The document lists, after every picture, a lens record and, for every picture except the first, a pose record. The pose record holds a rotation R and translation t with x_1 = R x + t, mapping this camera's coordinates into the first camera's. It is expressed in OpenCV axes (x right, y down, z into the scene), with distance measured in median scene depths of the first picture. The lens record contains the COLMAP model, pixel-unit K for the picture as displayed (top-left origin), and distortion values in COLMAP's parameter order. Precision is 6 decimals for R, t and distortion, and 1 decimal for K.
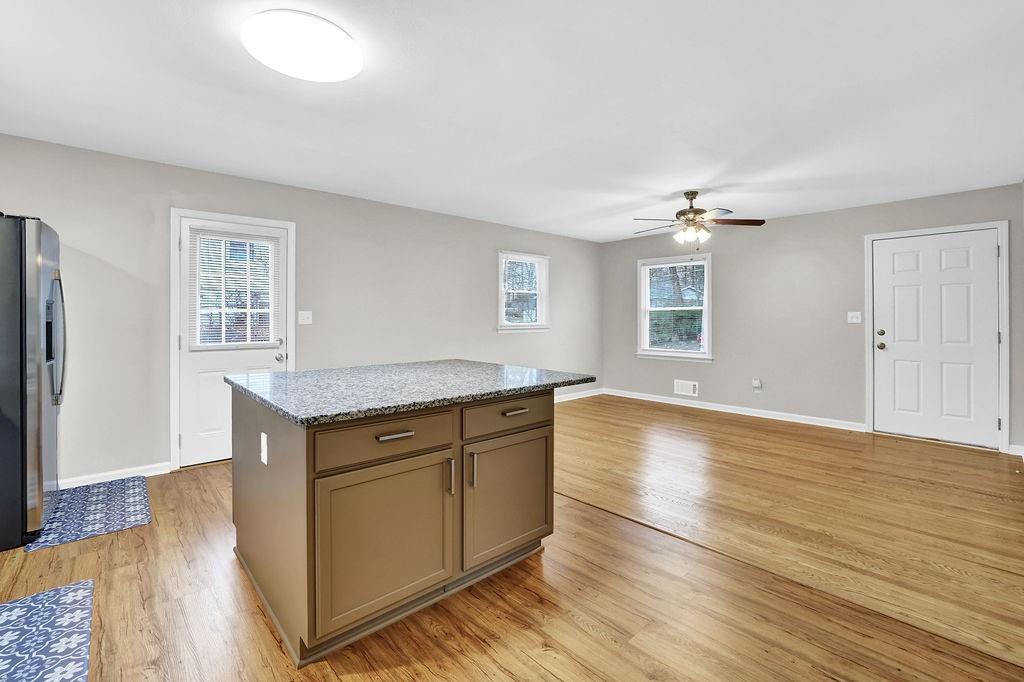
lens RADIAL K [[446.9, 0, 510.3], [0, 446.9, 334.9], [0, 0, 1]] dist [-0.044743, 0.016272]
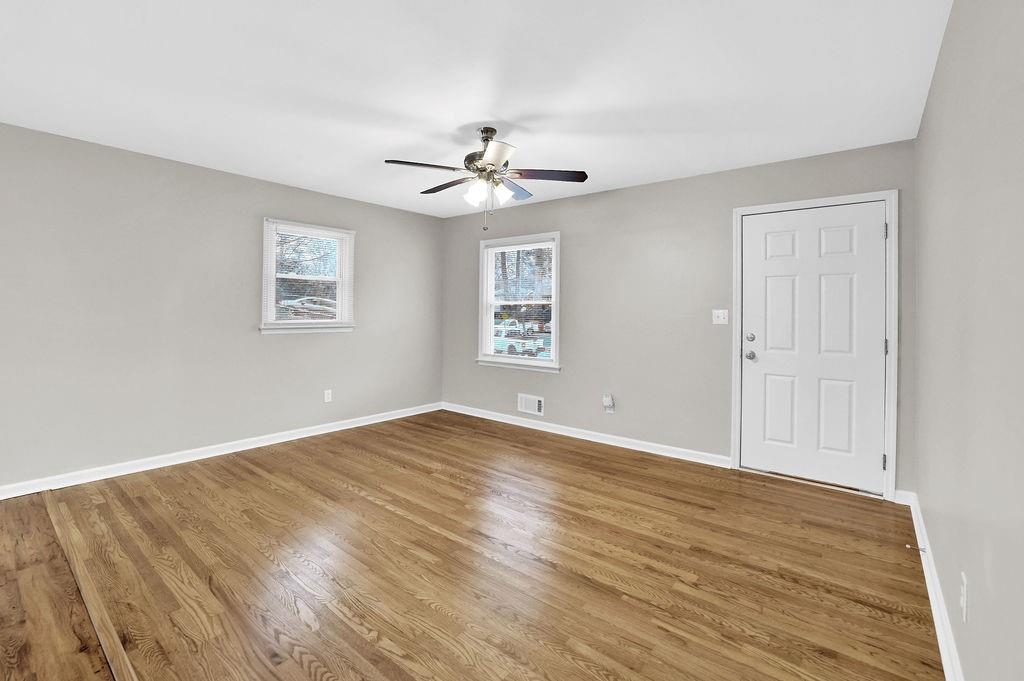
lens RADIAL K [[446.9, 0, 510.3], [0, 446.9, 334.4], [0, 0, 1]] dist [-0.044743, 0.016272]
pose [[0.989297, 0.004165, 0.145858, 0.319644], [-0.005890, 0.999918, 0.011394, -0.016801], [-0.145798, -0.012131, 0.989240, 0.297376]]
